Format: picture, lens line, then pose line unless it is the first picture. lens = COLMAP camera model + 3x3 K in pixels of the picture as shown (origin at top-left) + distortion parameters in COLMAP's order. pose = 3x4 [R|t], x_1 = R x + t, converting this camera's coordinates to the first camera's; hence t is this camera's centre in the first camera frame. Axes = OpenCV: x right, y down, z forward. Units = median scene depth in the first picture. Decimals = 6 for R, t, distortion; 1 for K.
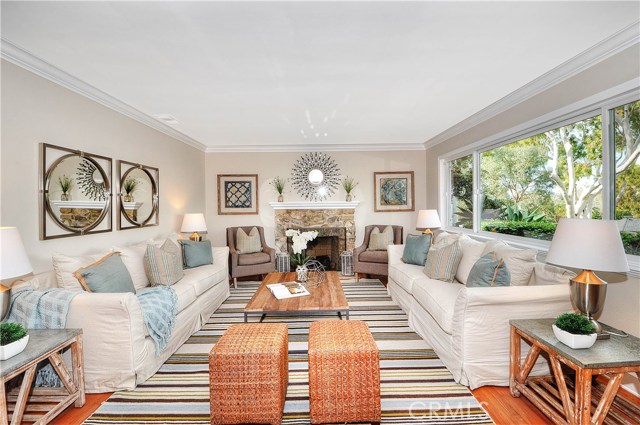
lens RADIAL K [[281.4, 0, 320.6], [0, 281.4, 209.3], [0, 0, 1]] dist [-0.004211, -0.006812]
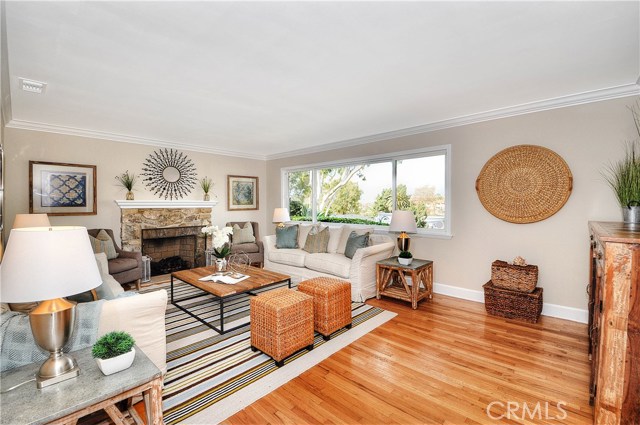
lens RADIAL K [[281.4, 0, 320.2], [0, 281.4, 208.7], [0, 0, 1]] dist [-0.004211, -0.006812]
pose [[0.686763, -0.002773, 0.726876, -0.371369], [0.004483, 0.999990, -0.000420, 0.003684], [-0.726868, 0.003547, 0.686768, -0.033586]]
